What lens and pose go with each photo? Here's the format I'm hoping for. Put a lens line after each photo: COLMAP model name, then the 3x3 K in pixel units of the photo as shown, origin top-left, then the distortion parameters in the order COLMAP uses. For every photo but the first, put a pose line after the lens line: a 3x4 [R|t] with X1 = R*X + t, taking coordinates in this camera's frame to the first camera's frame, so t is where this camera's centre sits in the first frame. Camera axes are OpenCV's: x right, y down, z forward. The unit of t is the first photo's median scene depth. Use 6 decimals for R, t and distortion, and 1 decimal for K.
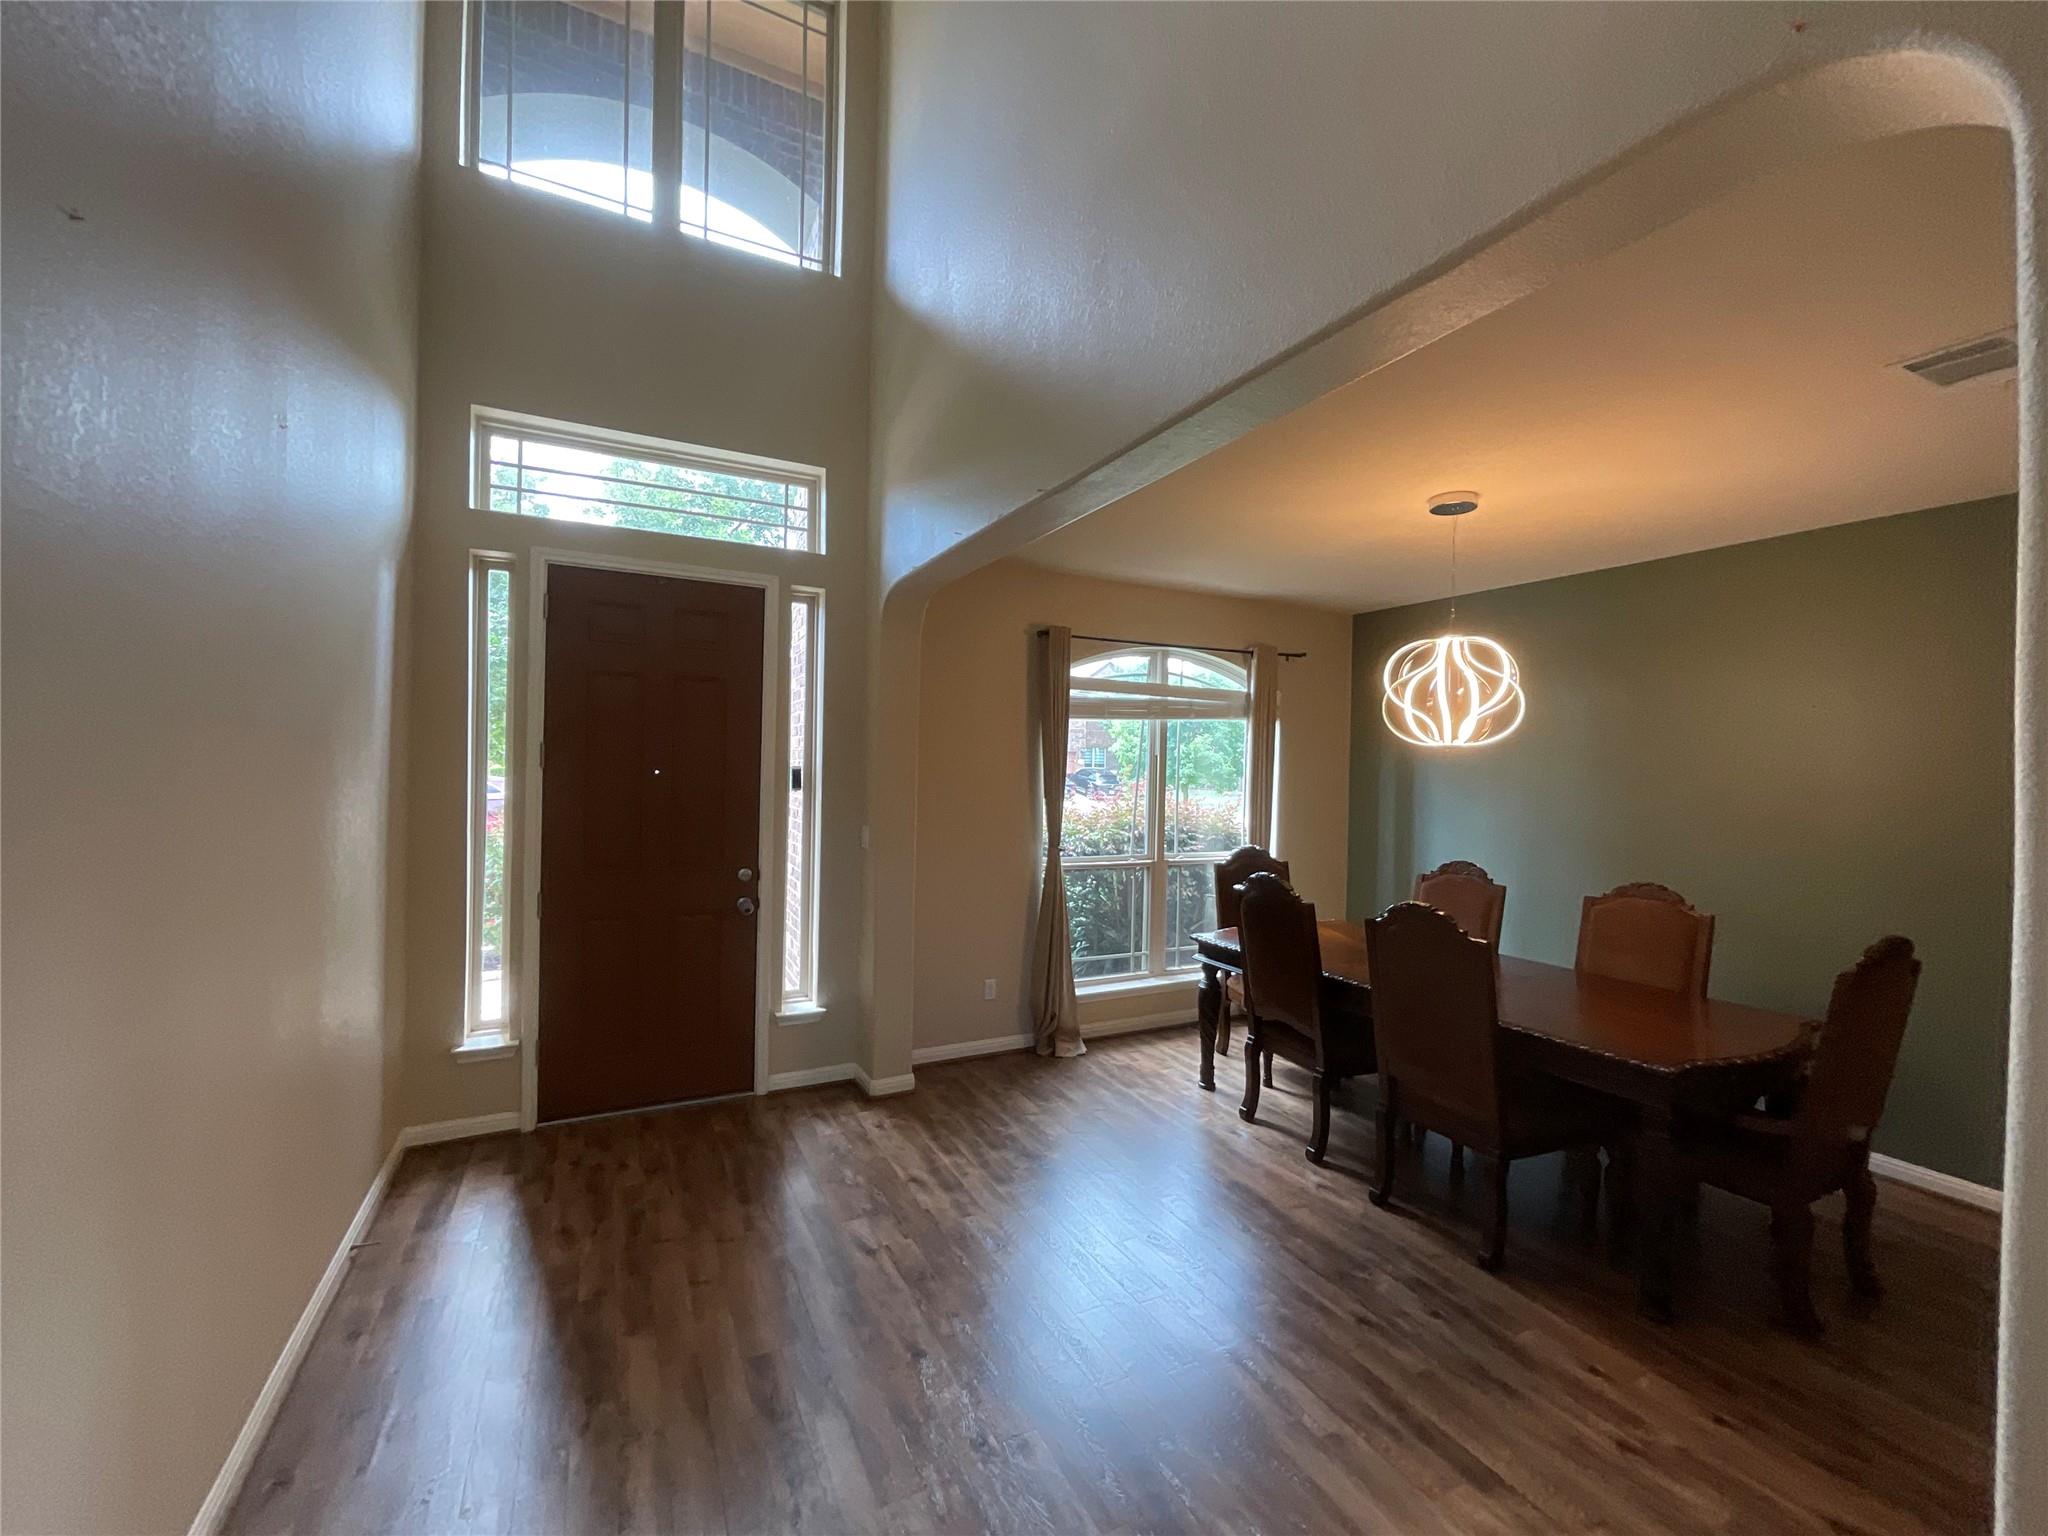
lens RADIAL K [[831.1, 0, 1029.9], [0, 831.1, 757.8], [0, 0, 1]] dist [-0.004534, 0.002626]
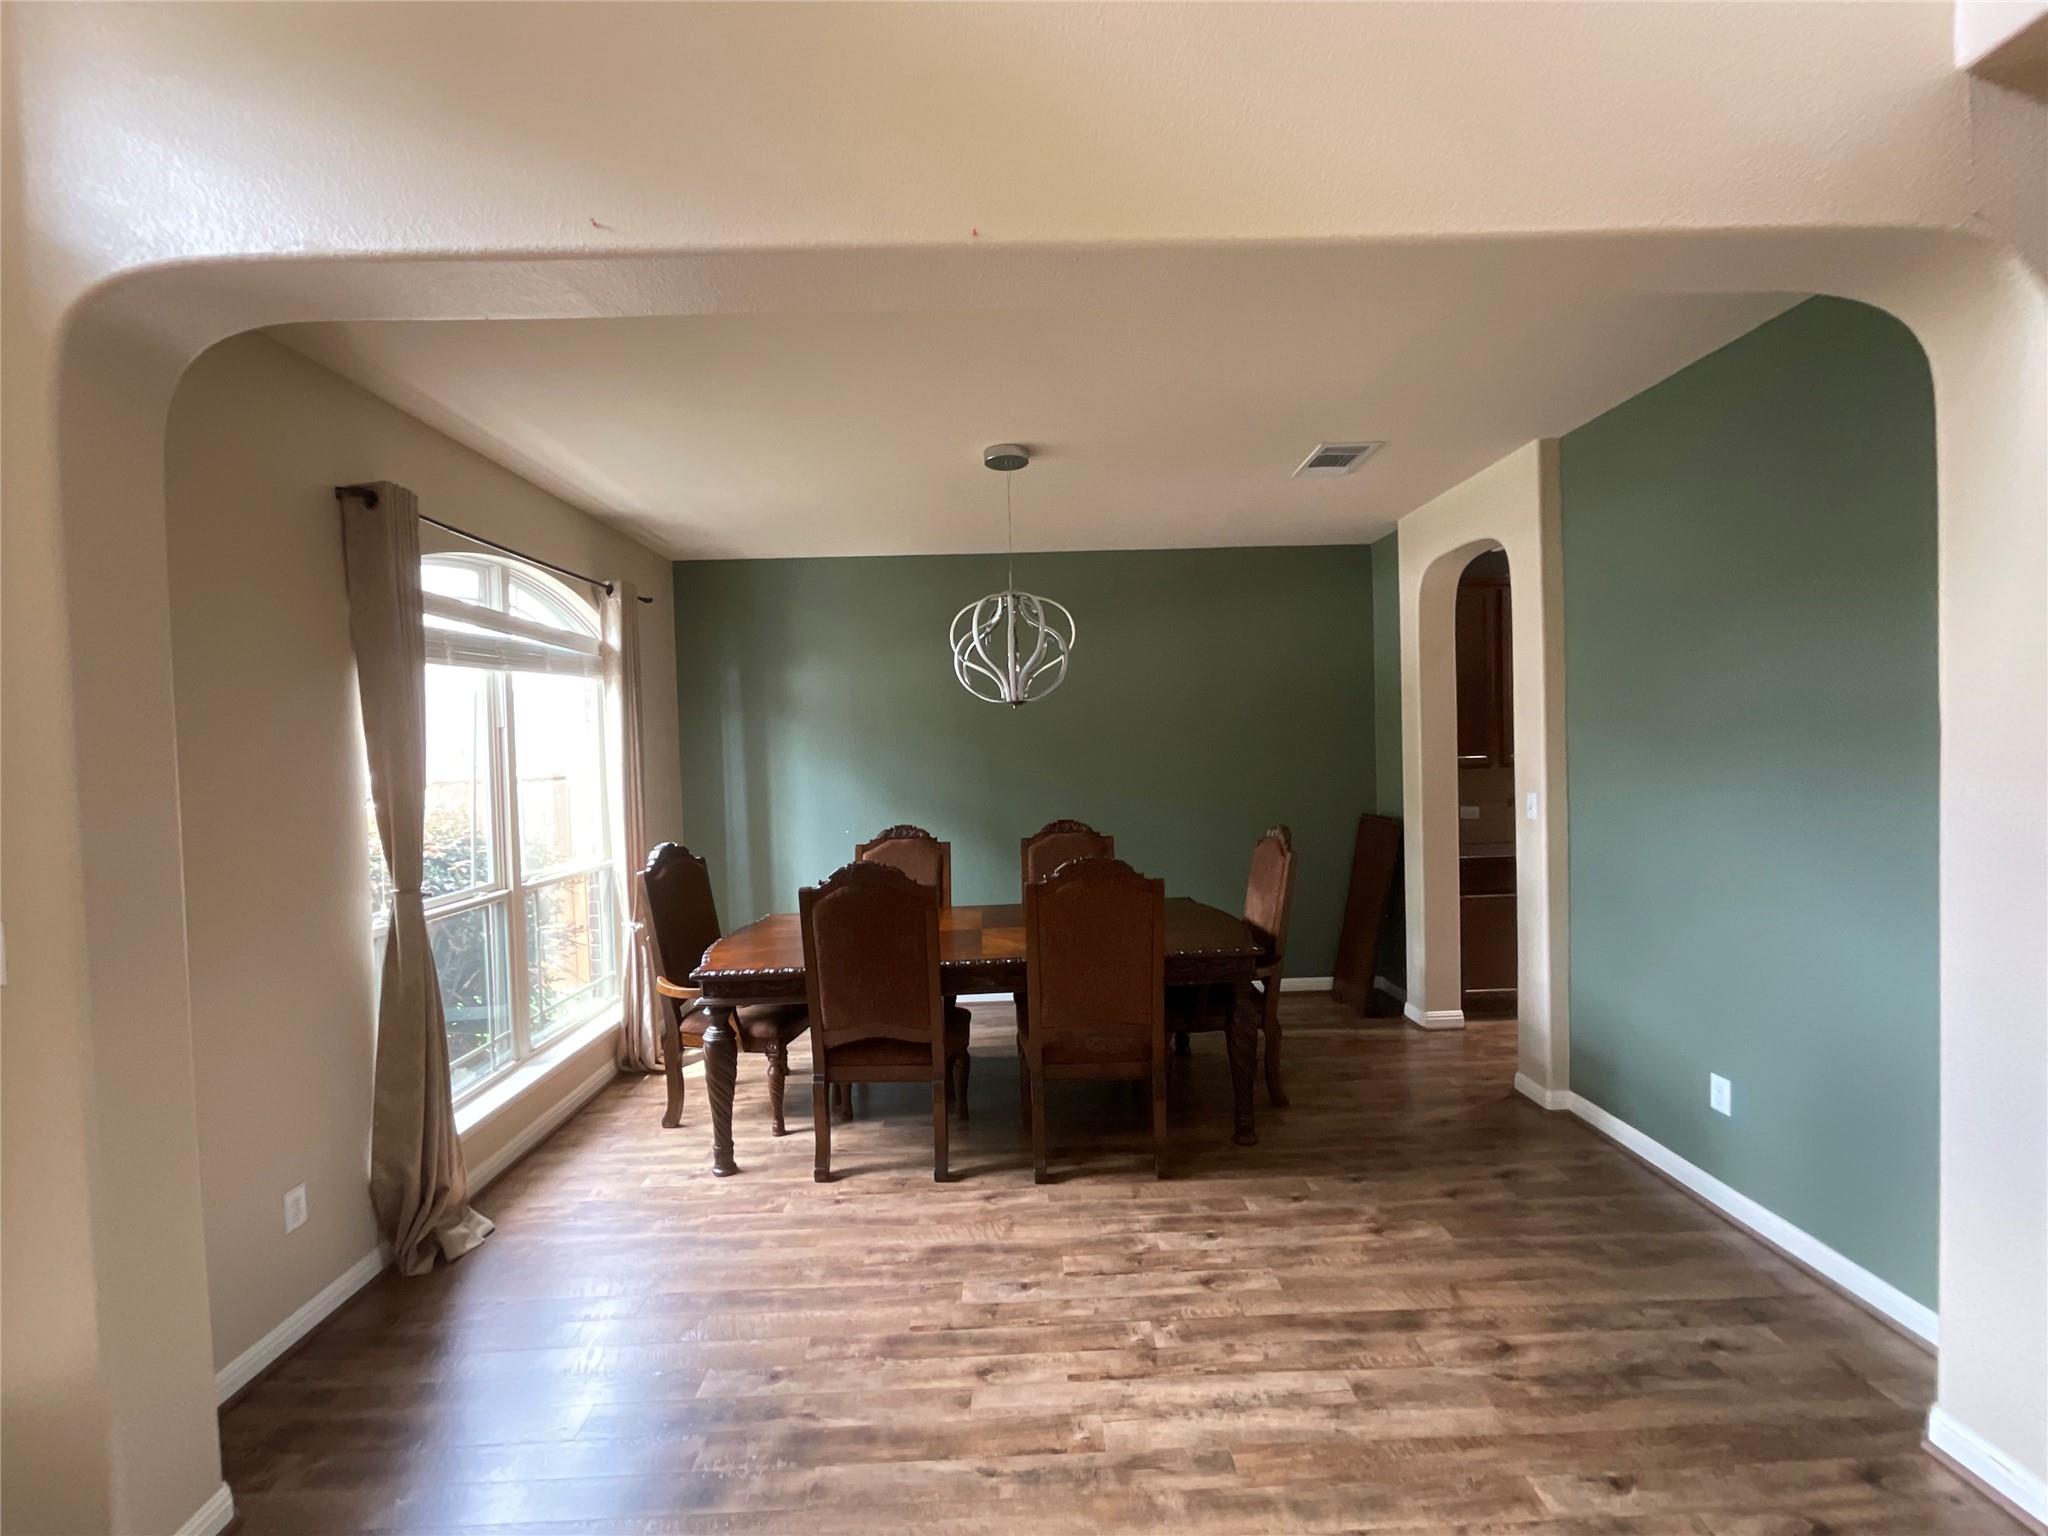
lens RADIAL K [[831.1, 0, 1023.7], [0, 831.1, 777.1], [0, 0, 1]] dist [-0.004534, 0.002626]
pose [[0.433141, -0.074282, 0.898260, -0.360497], [0.026393, 0.997216, 0.069739, 0.001289], [-0.900939, -0.006499, 0.433896, 0.515046]]
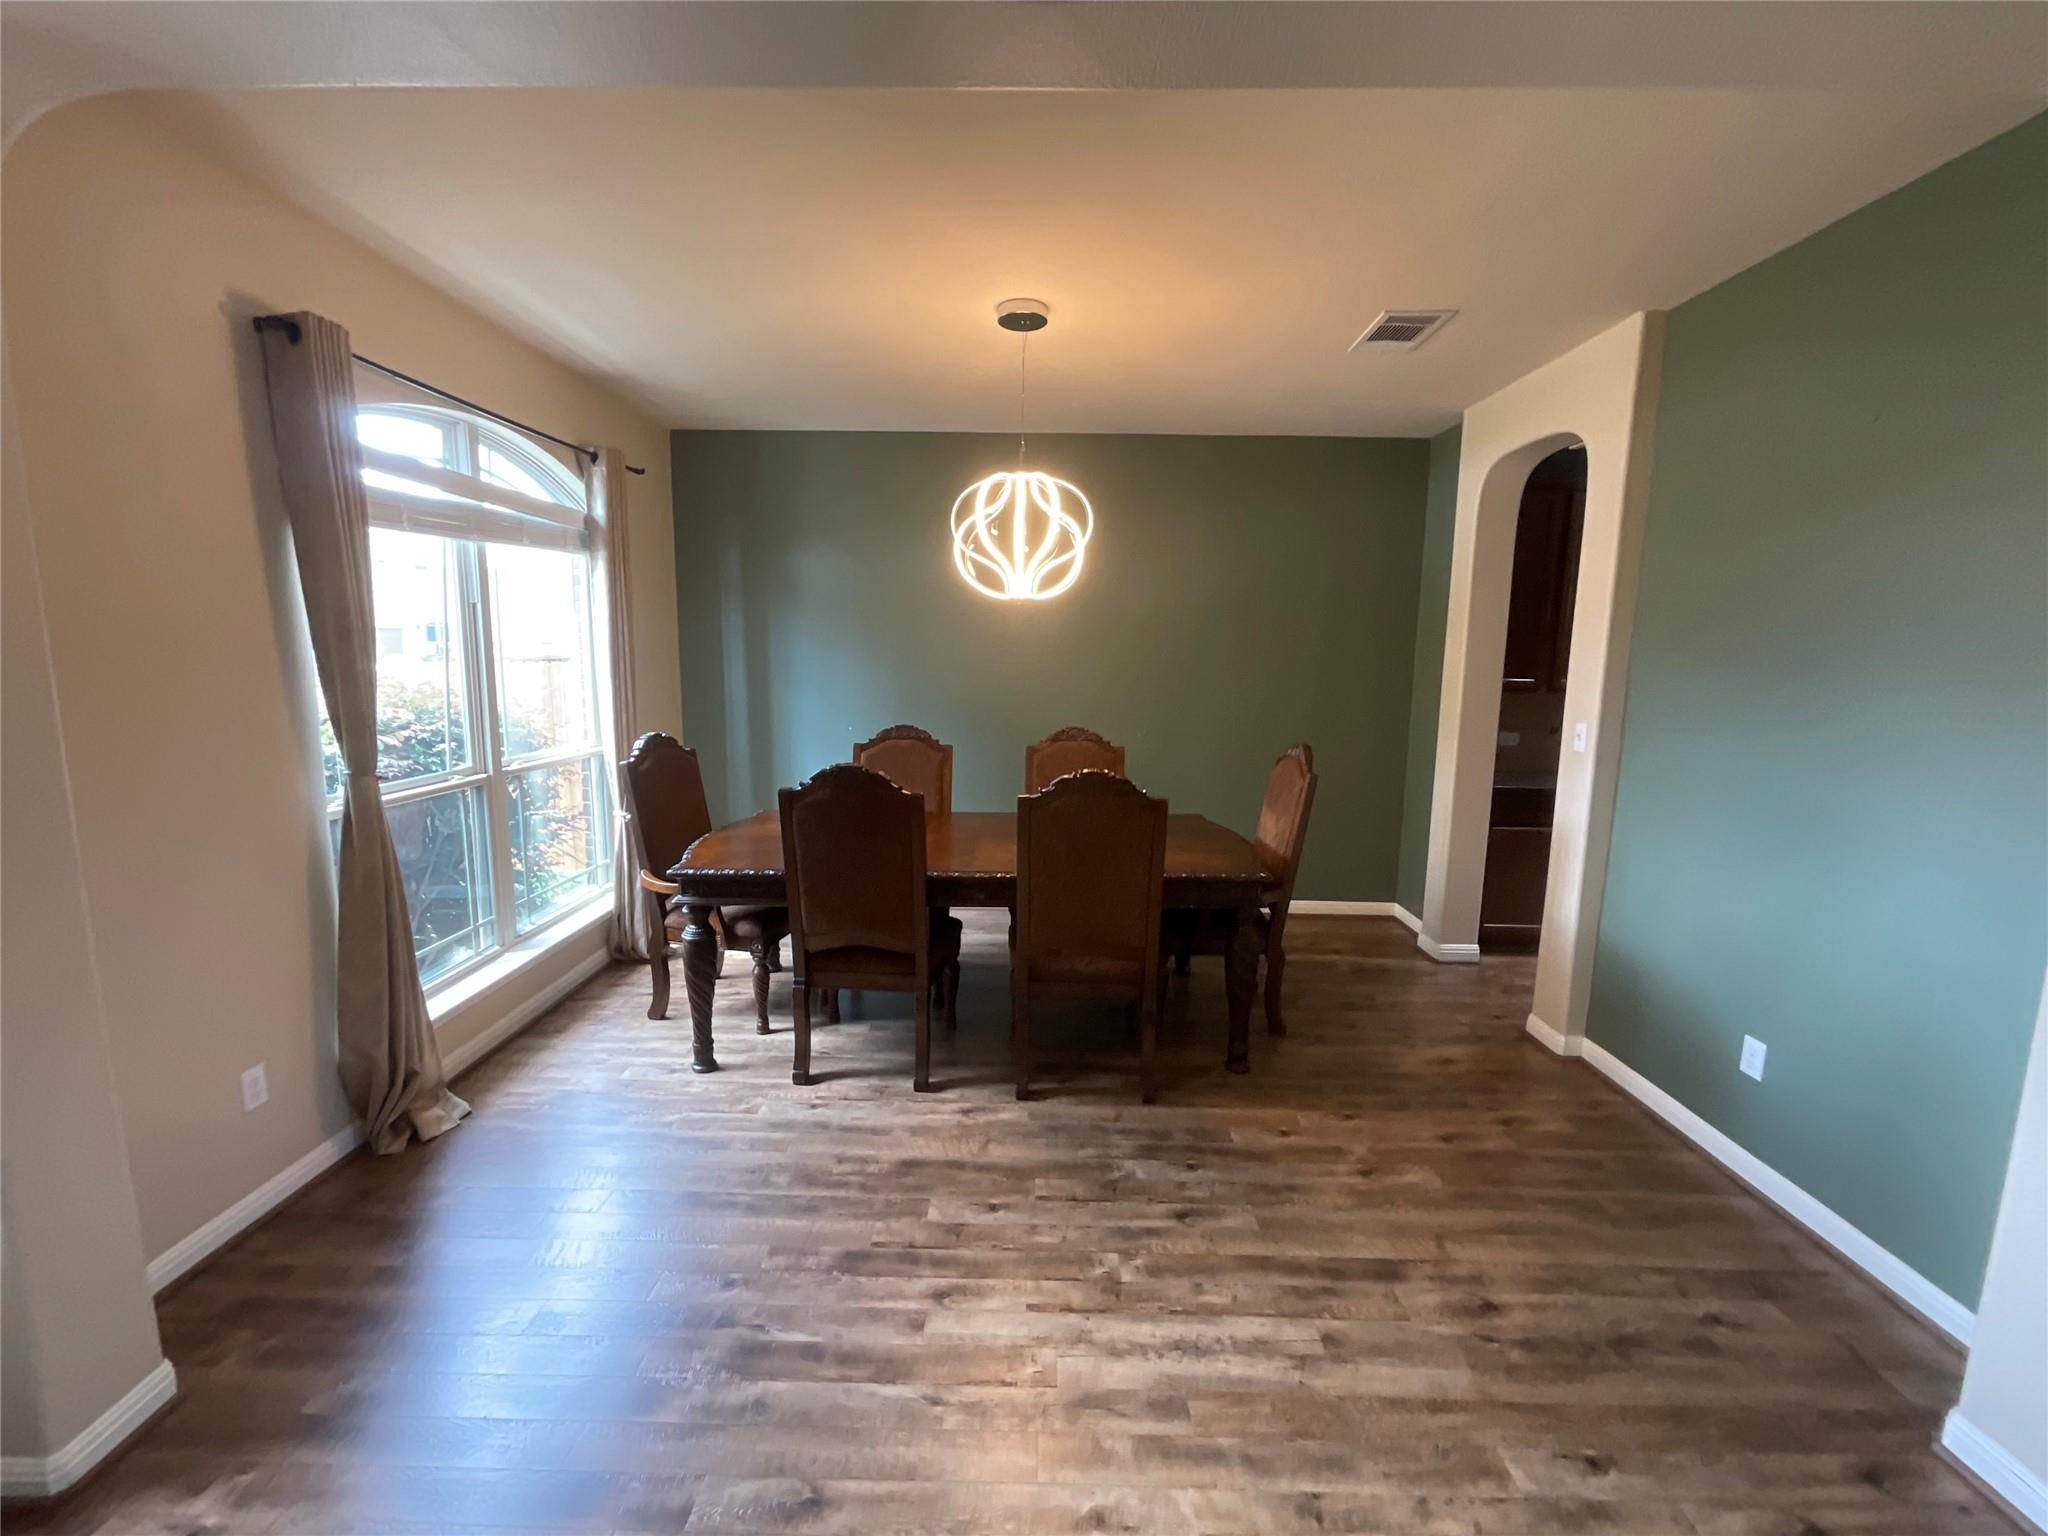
lens RADIAL K [[831.1, 0, 1021.9], [0, 831.1, 774.1], [0, 0, 1]] dist [-0.004534, 0.002626]
pose [[0.469317, -0.155099, 0.869302, -0.293062], [-0.015561, 0.982848, 0.183758, 0.003380], [-0.882892, -0.099769, 0.458854, 0.516903]]
